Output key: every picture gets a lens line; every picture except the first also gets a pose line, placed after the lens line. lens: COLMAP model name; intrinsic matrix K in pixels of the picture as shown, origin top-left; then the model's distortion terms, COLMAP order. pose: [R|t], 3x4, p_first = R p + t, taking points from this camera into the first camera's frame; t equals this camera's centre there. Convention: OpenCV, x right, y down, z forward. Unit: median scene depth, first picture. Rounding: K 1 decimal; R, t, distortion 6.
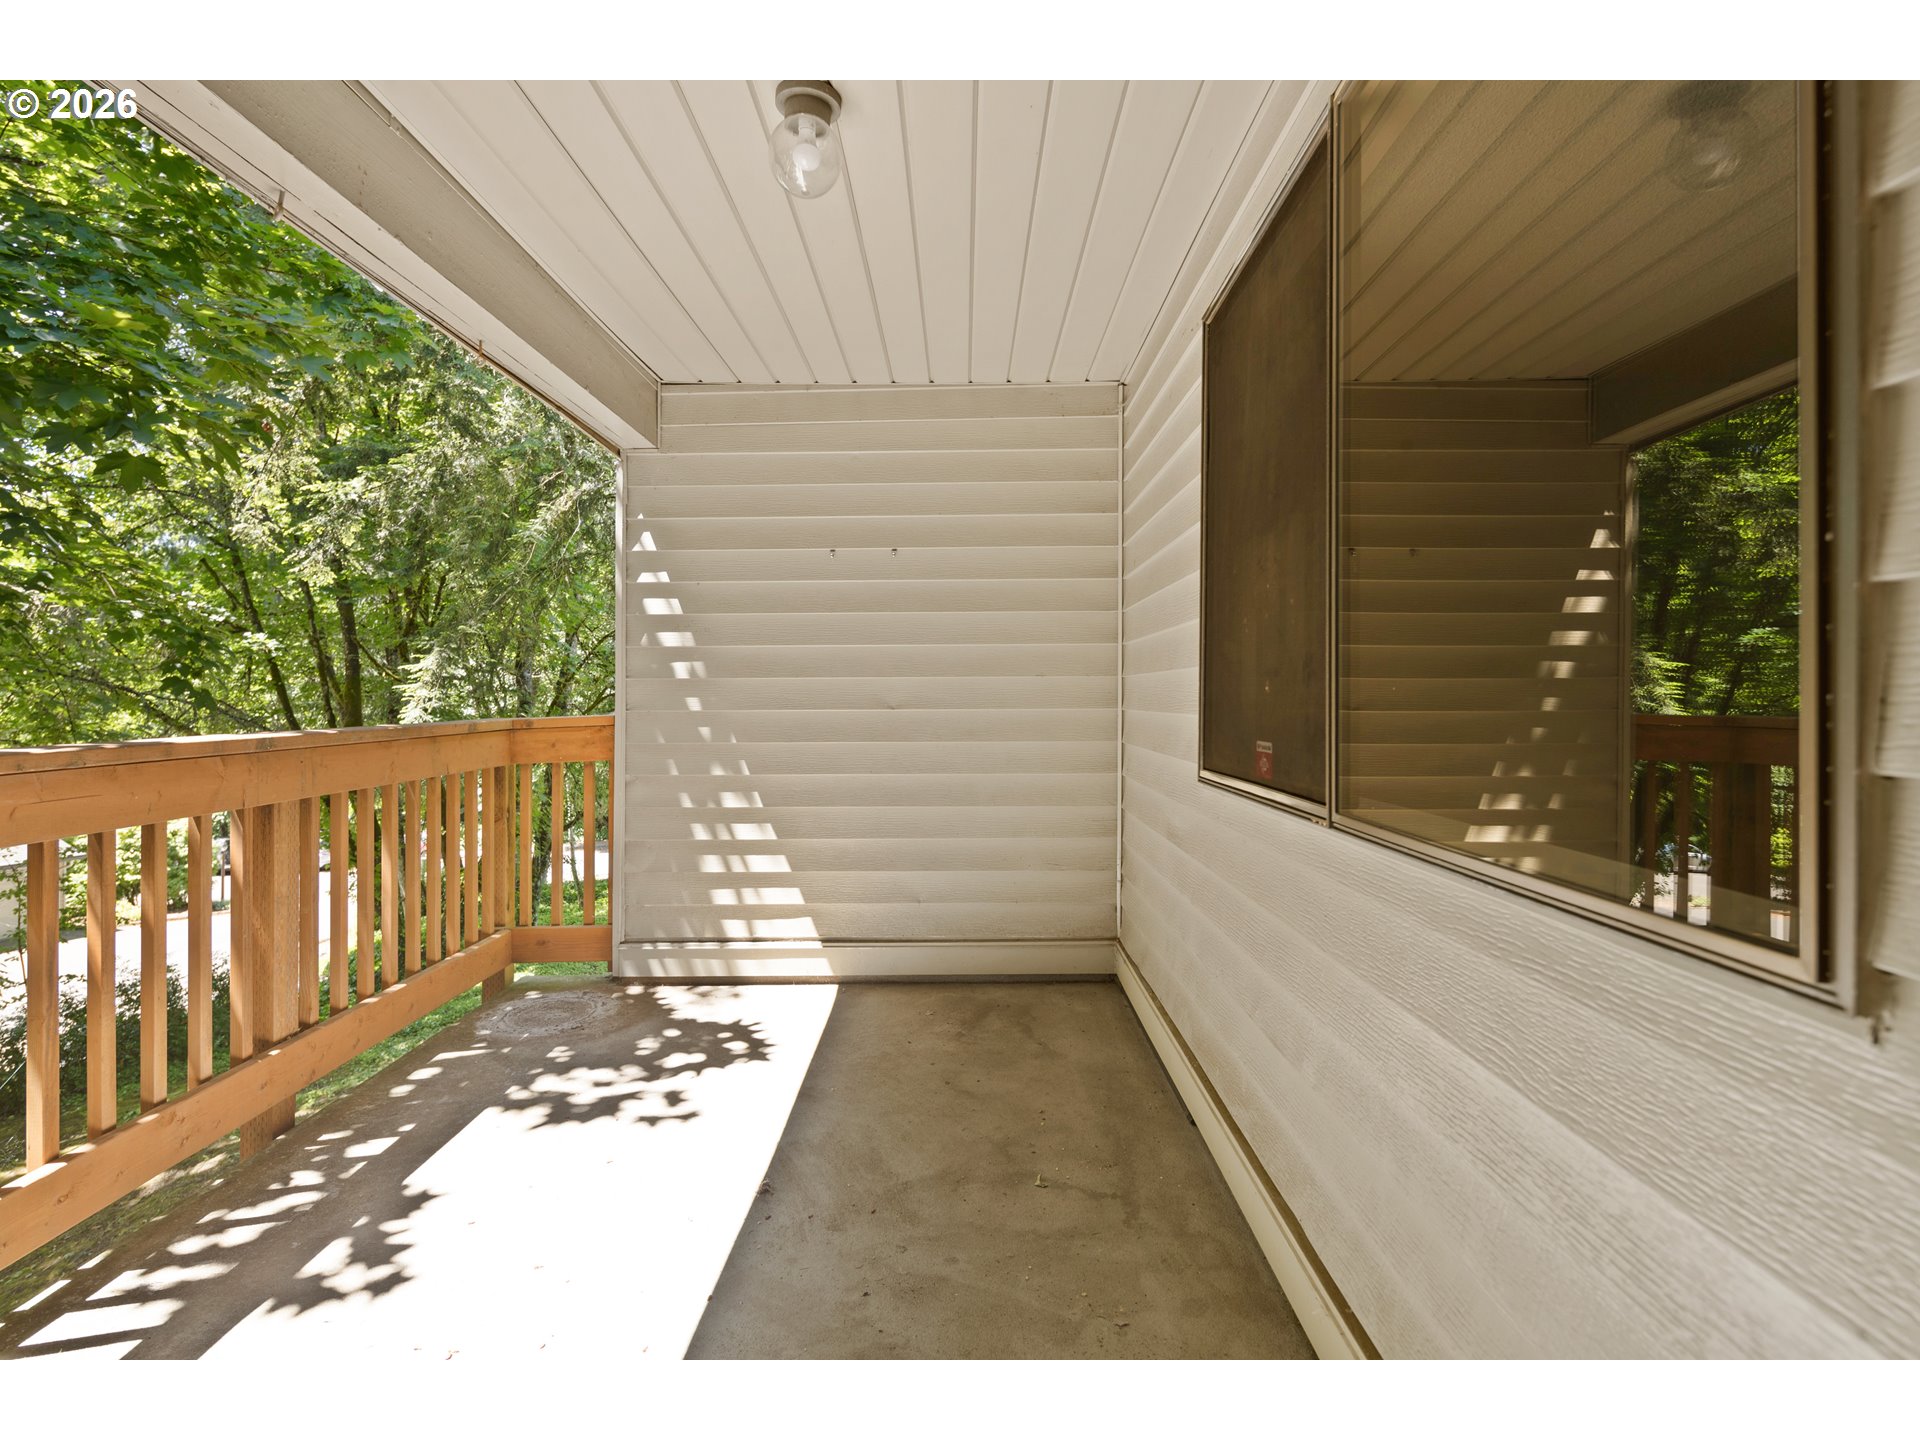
lens RADIAL K [[930.9, 0, 964.4], [0, 930.9, 709.8], [0, 0, 1]] dist [0.003630, -0.004363]
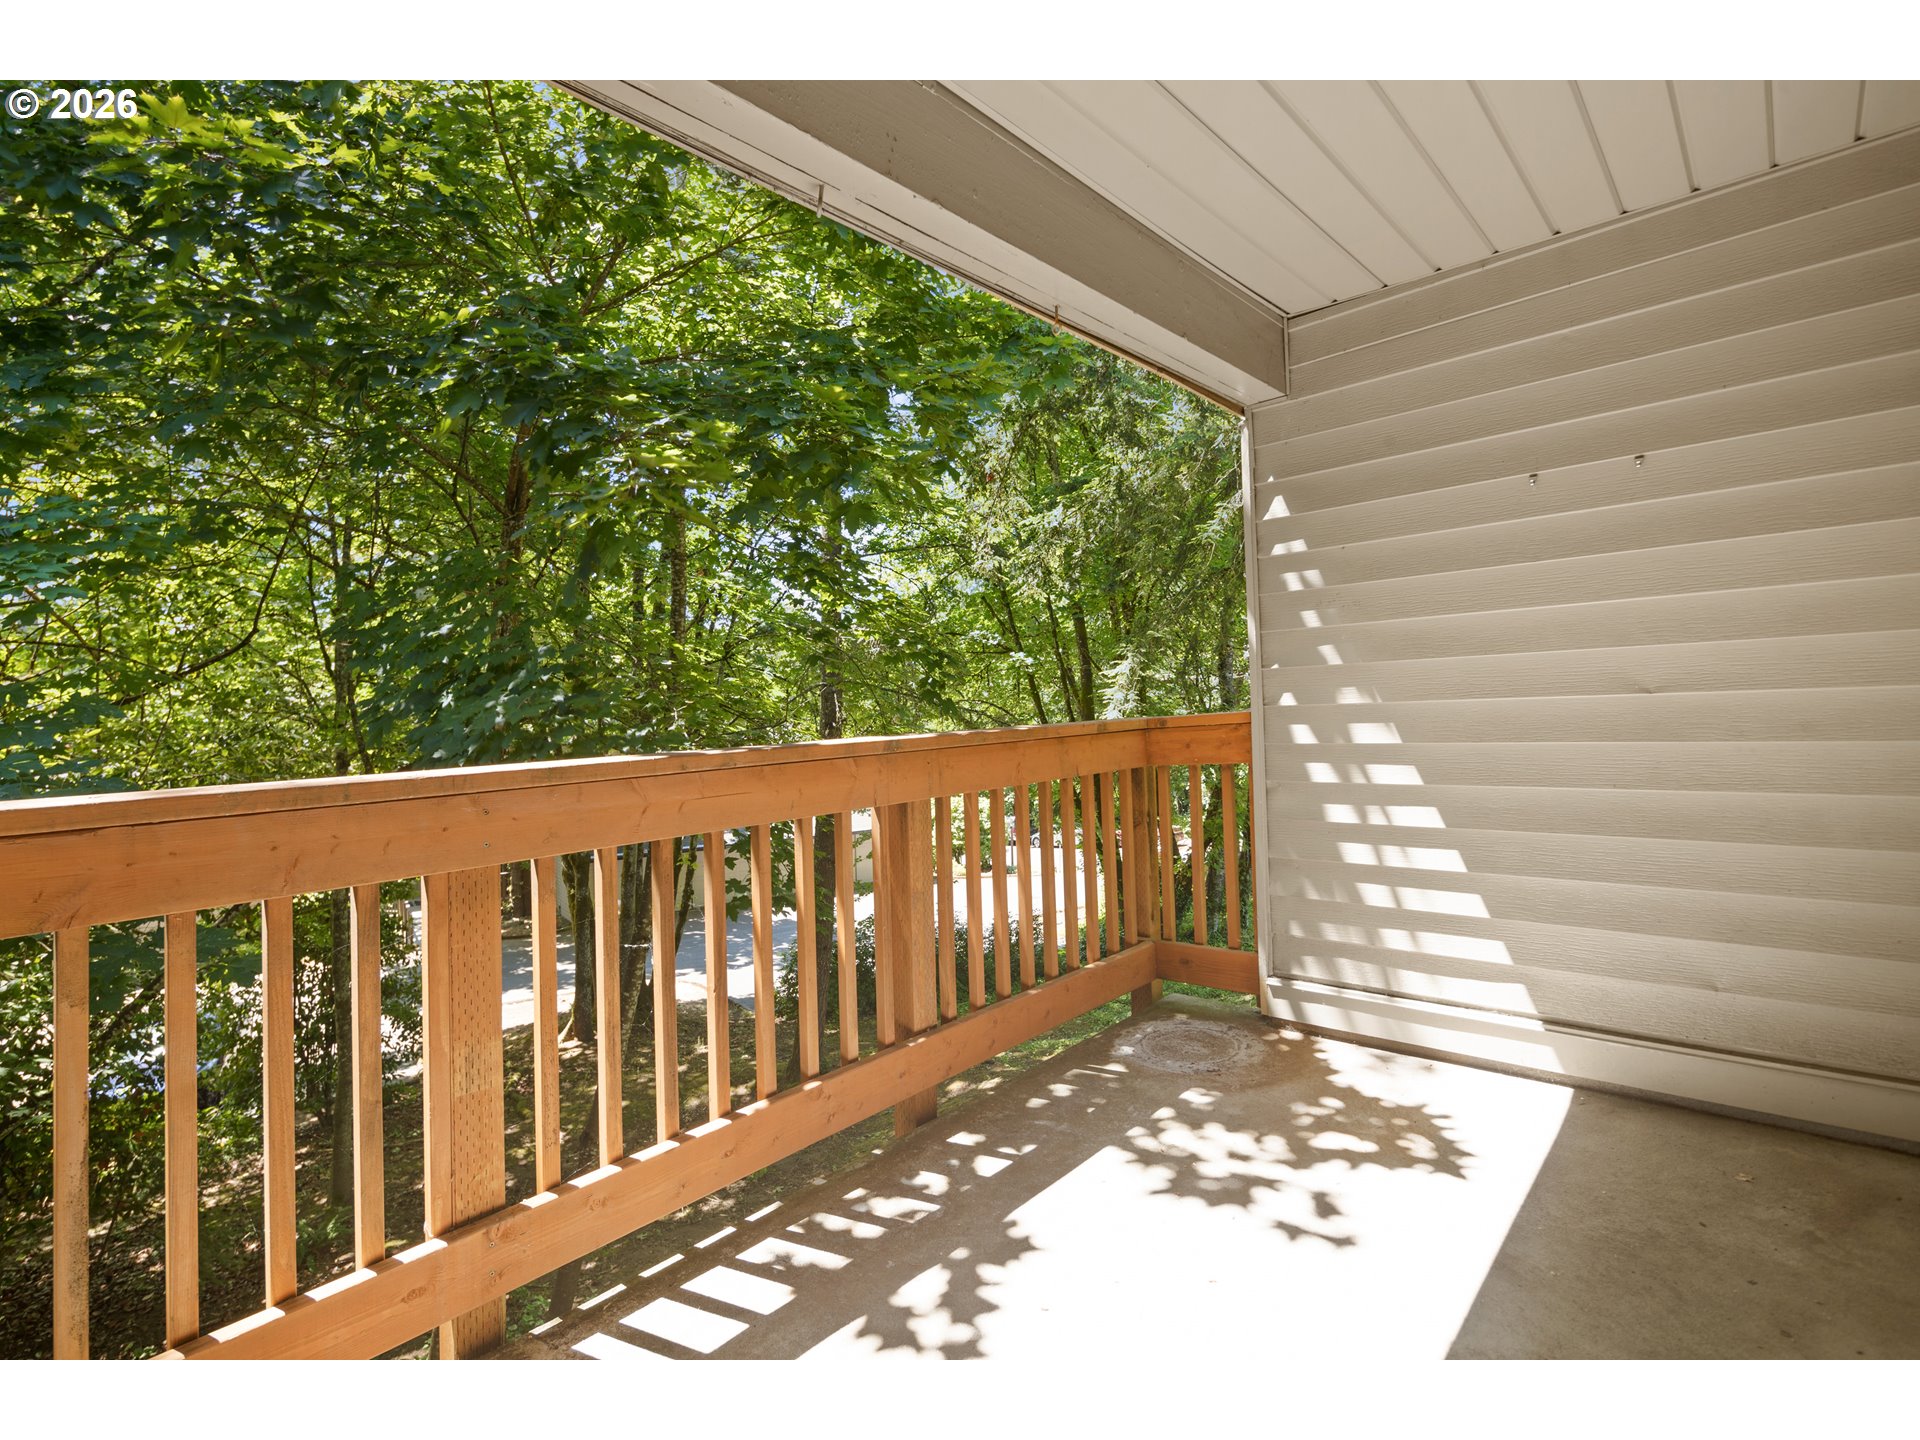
lens RADIAL K [[930.9, 0, 947.0], [0, 930.9, 675.9], [0, 0, 1]] dist [0.003630, -0.004363]
pose [[0.738562, -0.047333, -0.672522, 0.001097], [0.024533, 0.998759, -0.043352, 0.003881], [0.673740, 0.015519, 0.738806, 0.170732]]
